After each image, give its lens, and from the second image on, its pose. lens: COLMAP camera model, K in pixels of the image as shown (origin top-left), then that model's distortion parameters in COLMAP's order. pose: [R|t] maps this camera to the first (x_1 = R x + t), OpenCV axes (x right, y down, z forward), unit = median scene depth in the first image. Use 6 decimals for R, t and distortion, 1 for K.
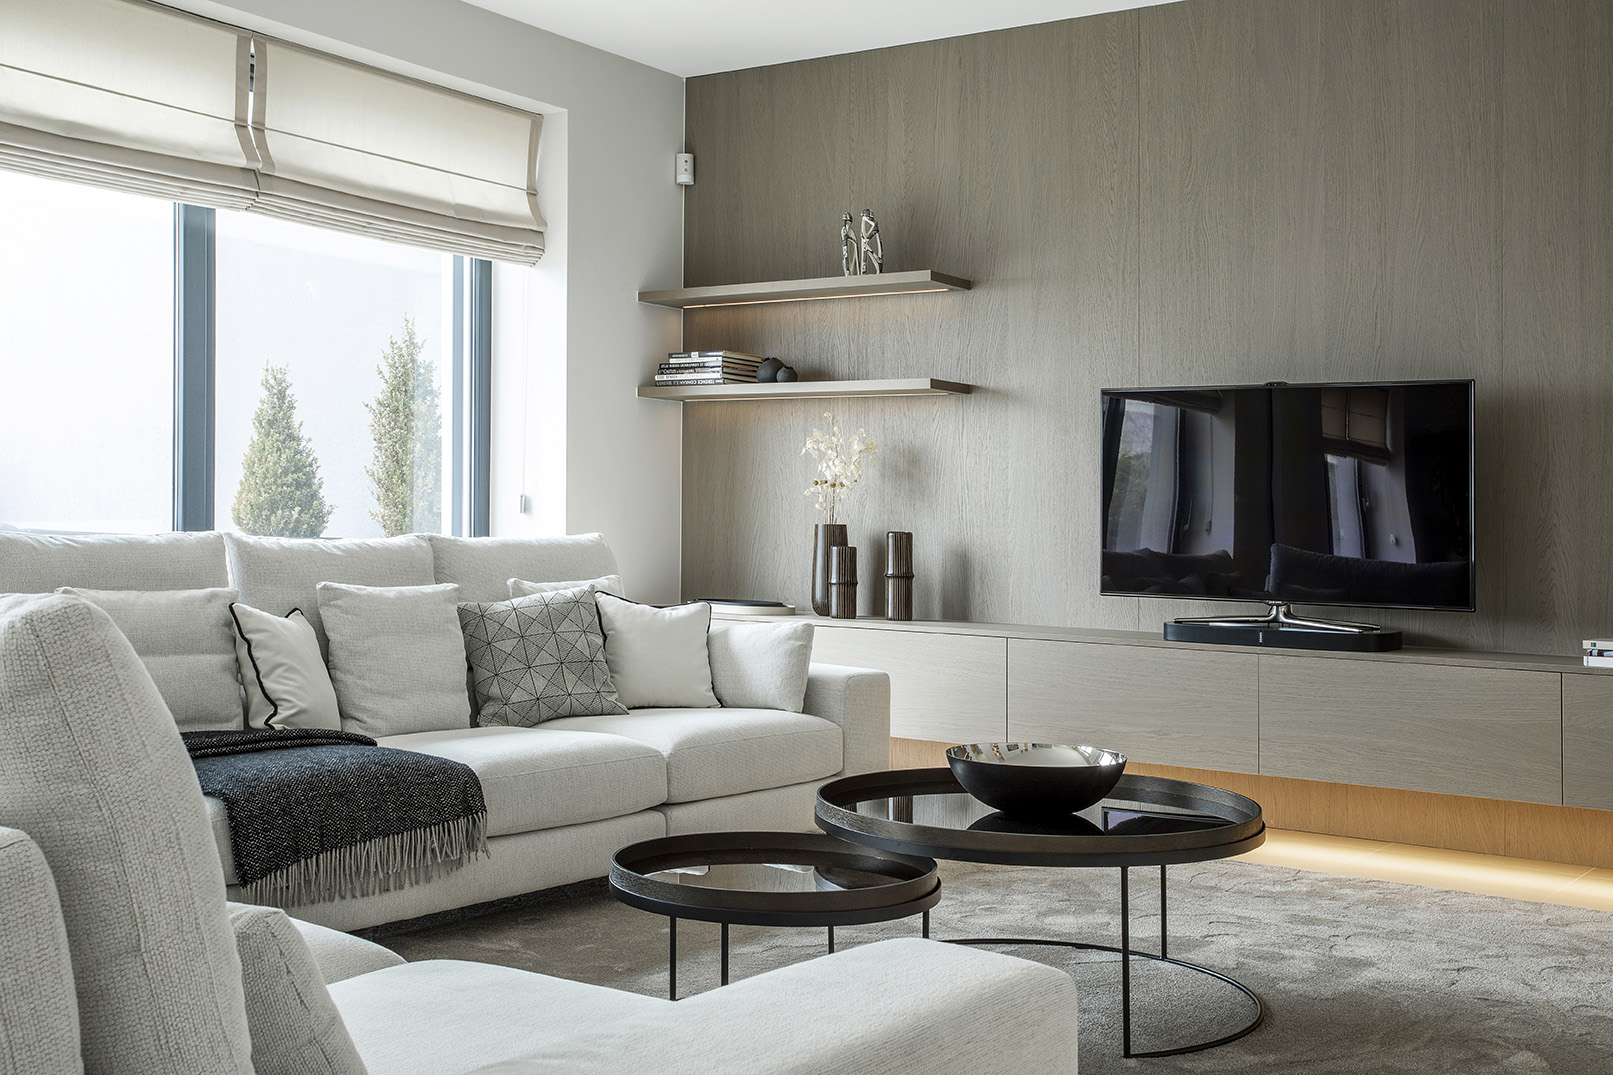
lens RADIAL K [[1820.2, 0, 748.8], [0, 1820.2, 495.5], [0, 0, 1]] dist [0.061590, 0.000000]
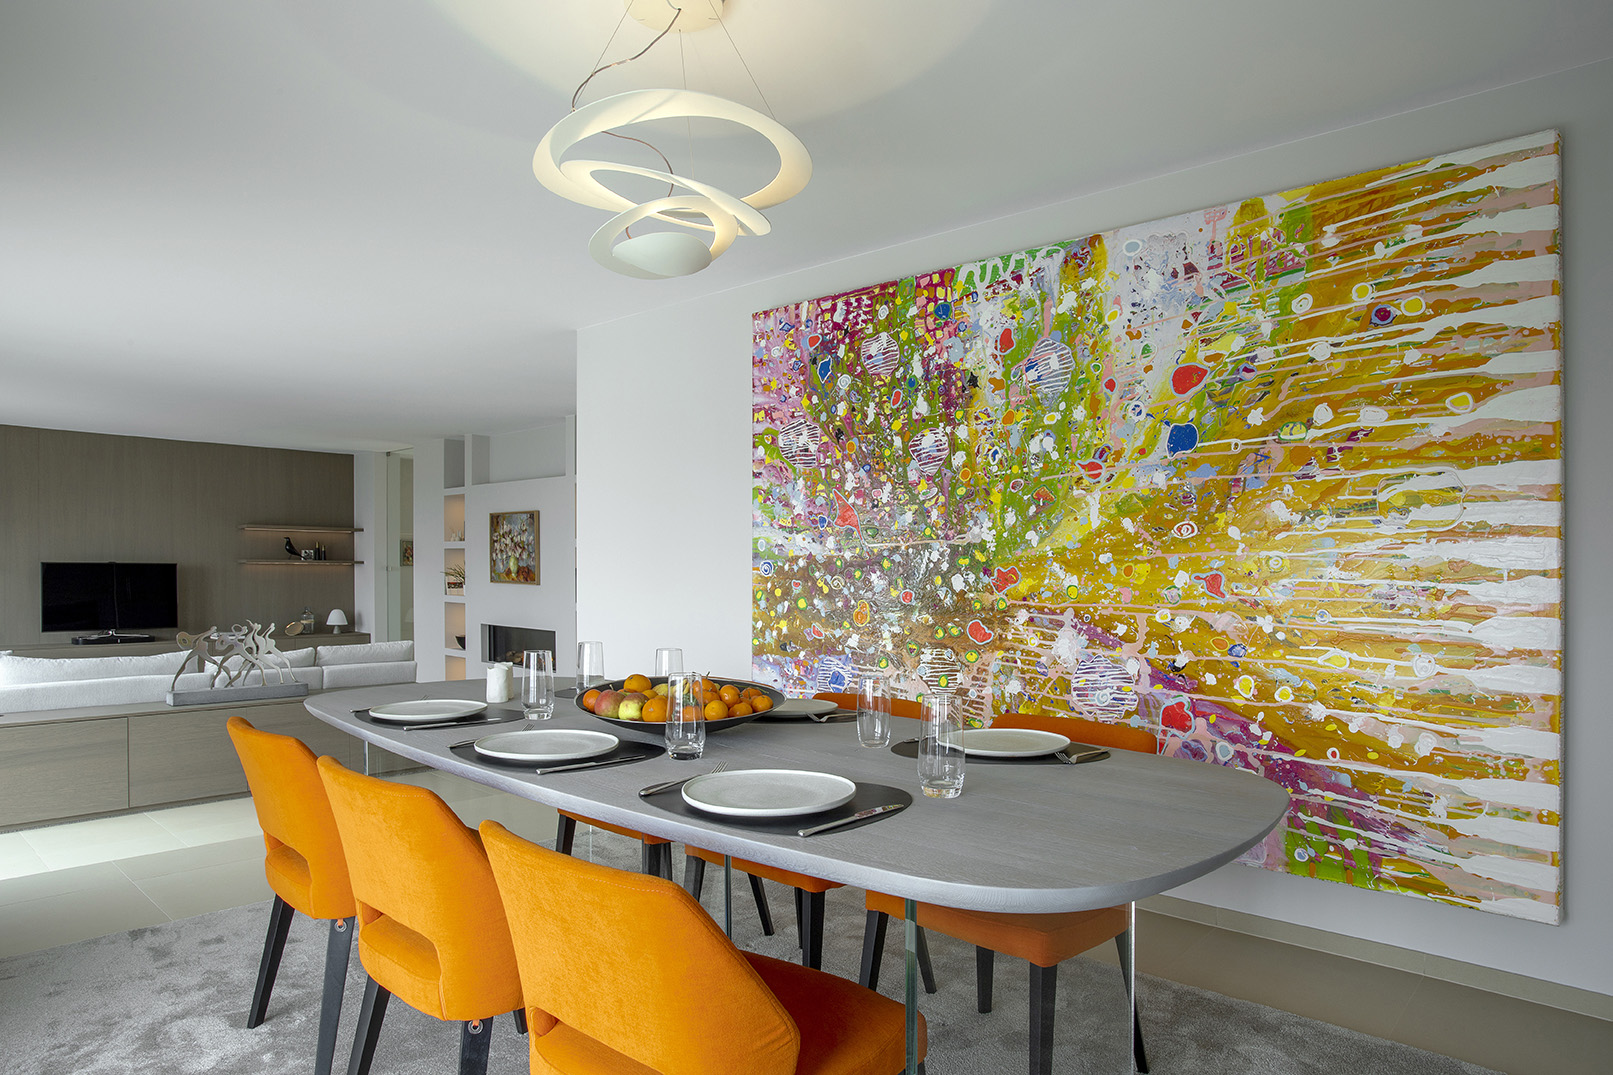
lens RADIAL K [[989.6, 0, 820.3], [0, 989.6, 577.7], [0, 0, 1]] dist [-0.058052, 0.002726]
pose [[0.120858, -0.033652, 0.992099, -1.086814], [-0.021044, 0.999114, 0.036453, -0.107681], [-0.992447, -0.025284, 0.120043, -0.384027]]
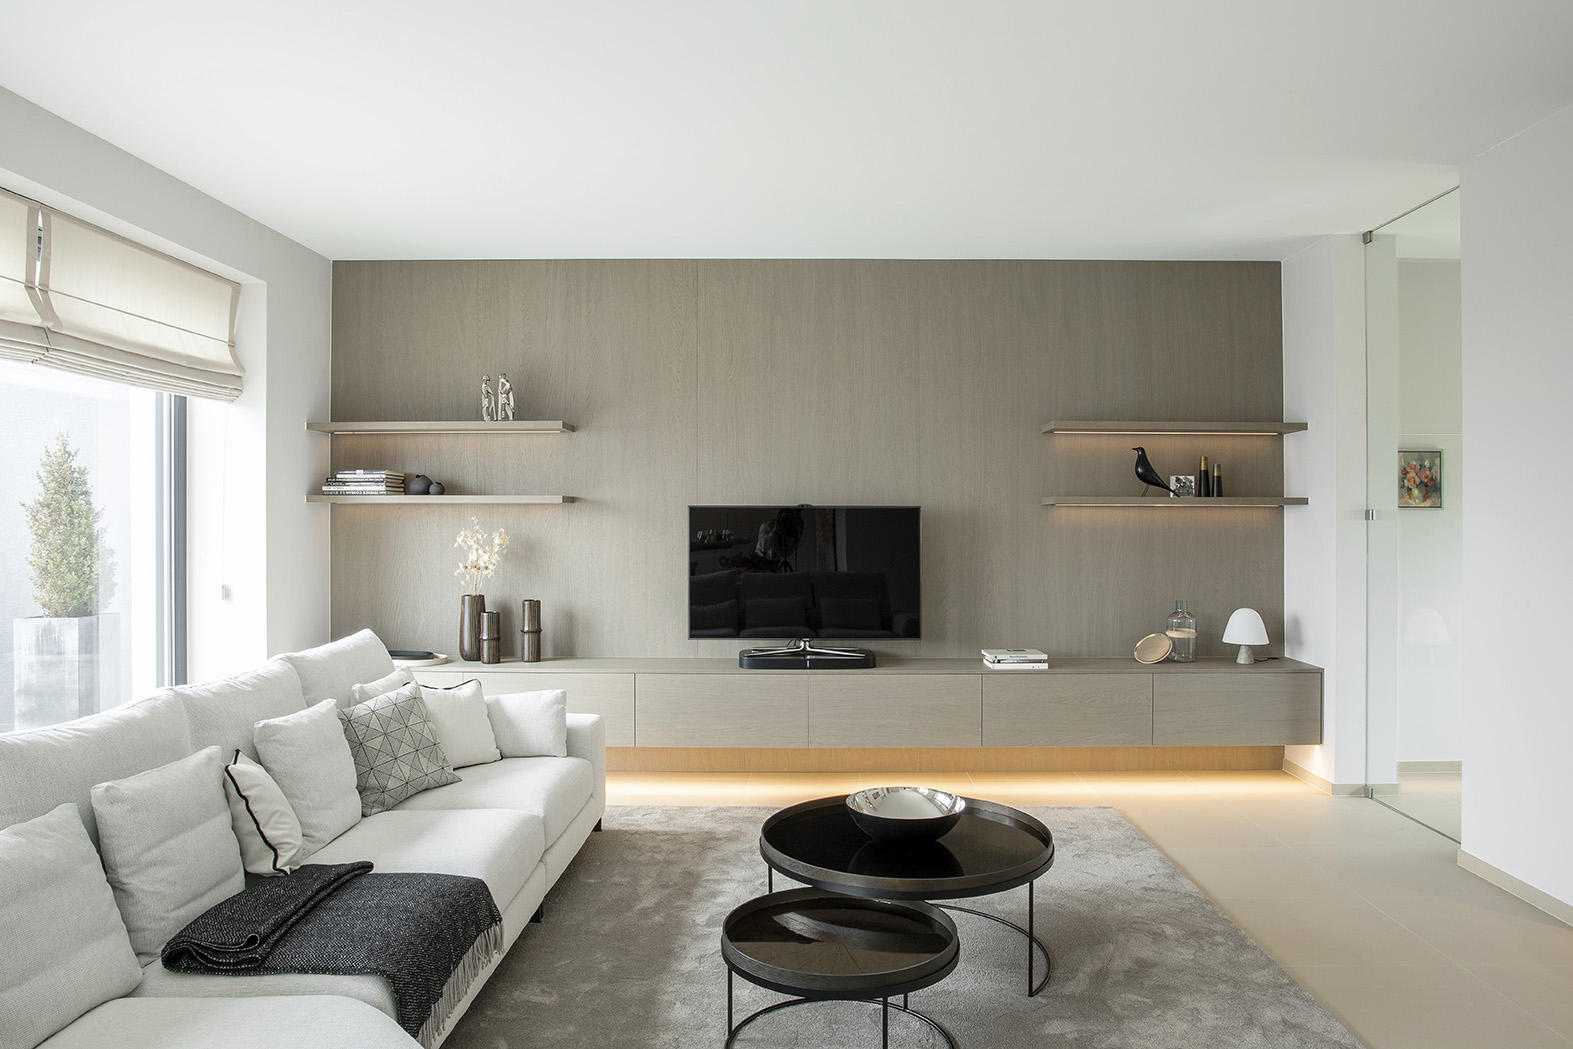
lens RADIAL K [[1083.5, 0, 779.1], [0, 1083.5, 527.3], [0, 0, 1]] dist [-0.049866, 0.014478]
pose [[0.826018, -0.028453, 0.562926, -0.240935], [0.011266, 0.999359, 0.033982, -0.066039], [-0.563532, -0.021728, 0.825809, 0.192350]]
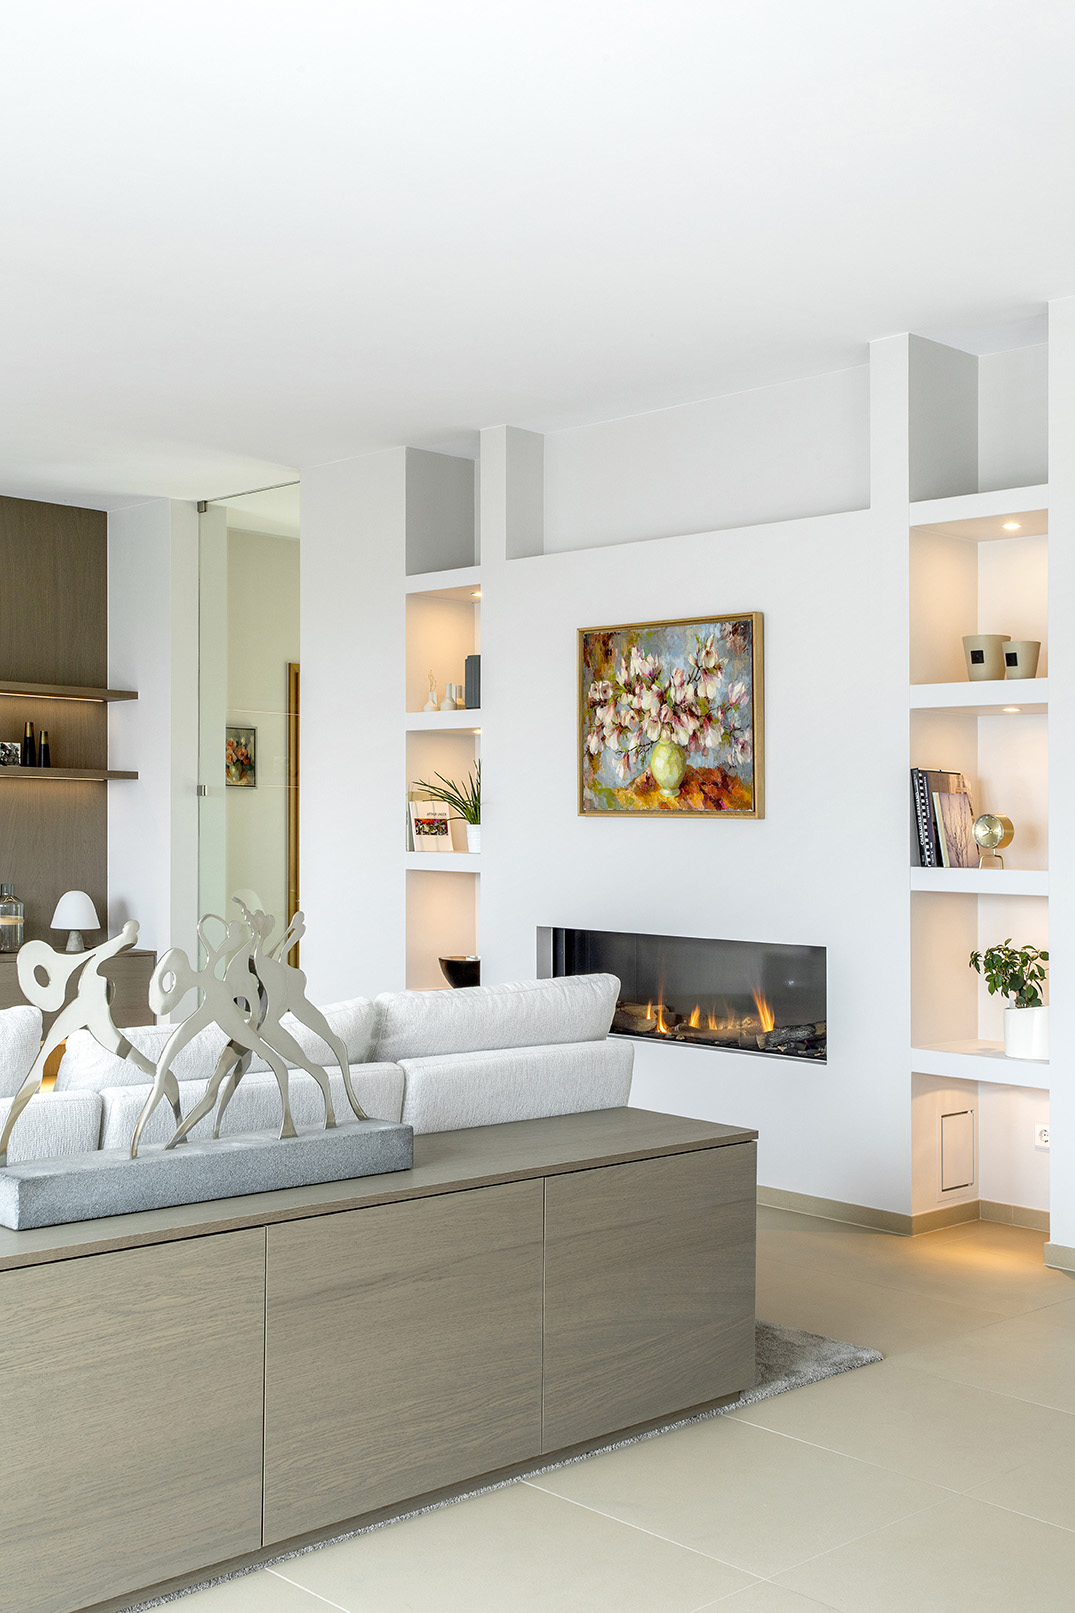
lens RADIAL K [[1820.2, 0, 554.4], [0, 1820.2, 857.8], [0, 0, 1]] dist [0.061590, 0.000000]
pose [[0.187107, -0.035768, 0.981688, -0.691145], [-0.023627, 0.998884, 0.040898, -0.054883], [-0.982055, -0.030847, 0.186053, 0.098836]]
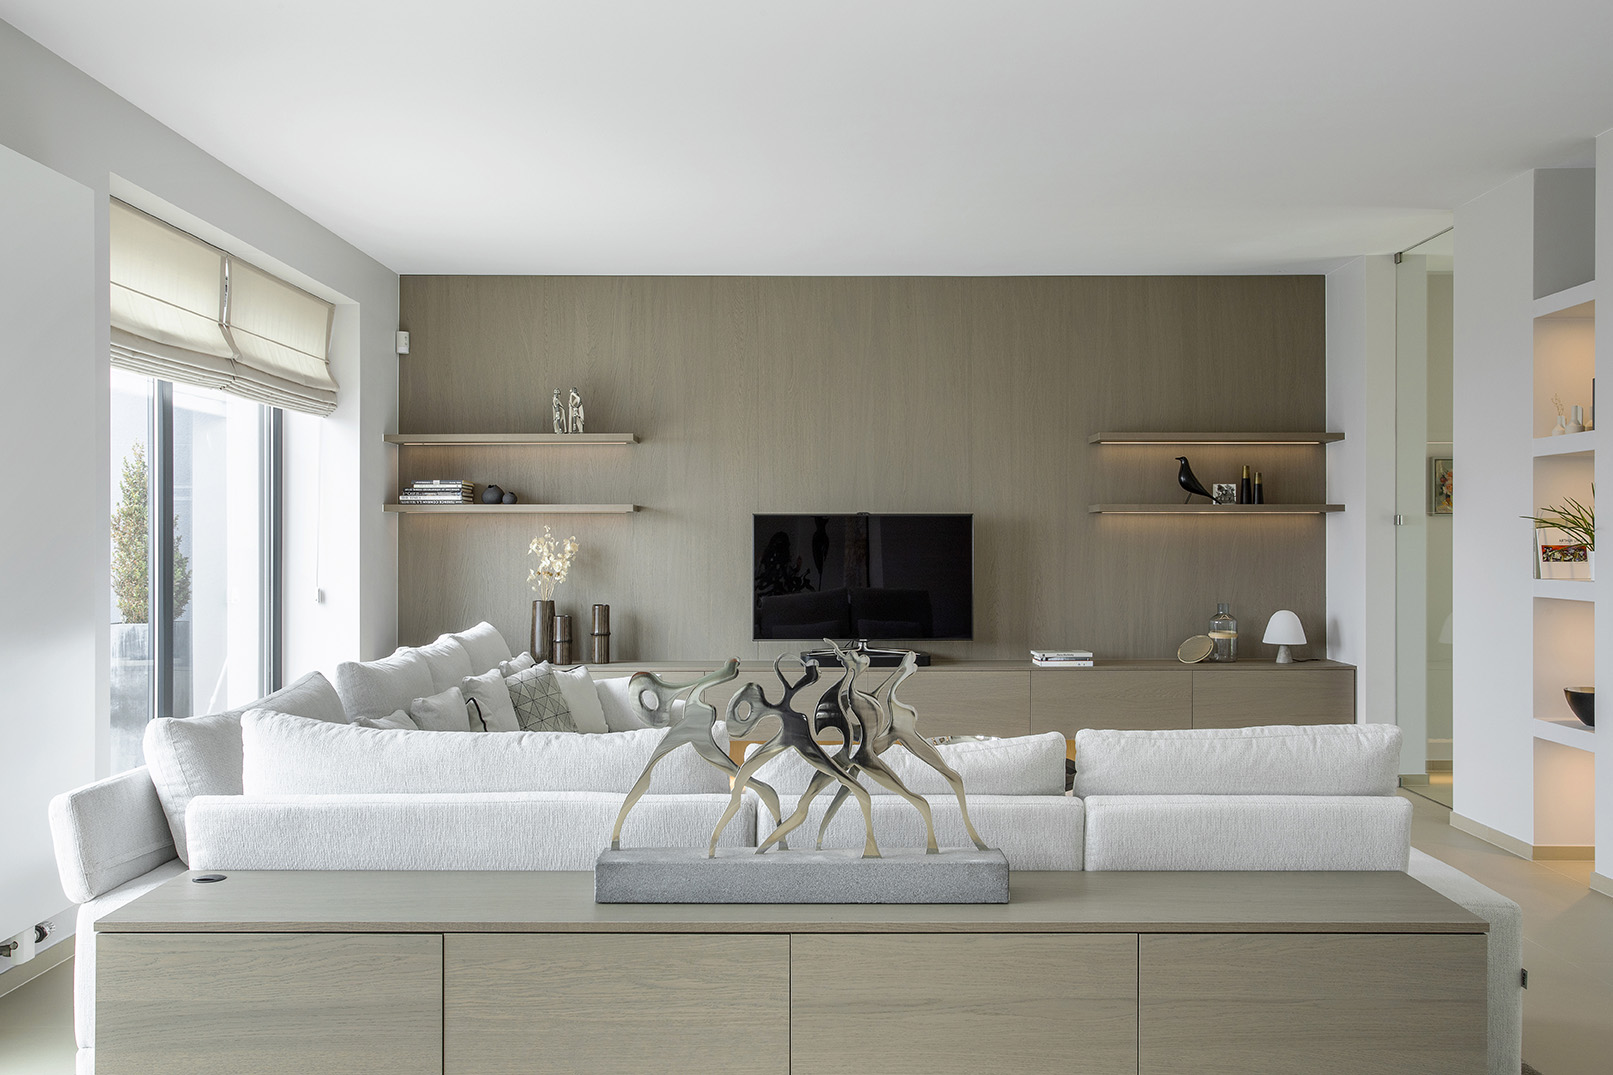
lens RADIAL K [[1462.8, 0, 780.6], [0, 1462.8, 590.1], [0, 0, 1]] dist [0.006064, 0.034558]
pose [[0.823240, -0.044323, 0.565960, -0.490914], [0.013505, 0.998194, 0.058529, -0.062474], [-0.567532, -0.040540, 0.822353, -0.077425]]
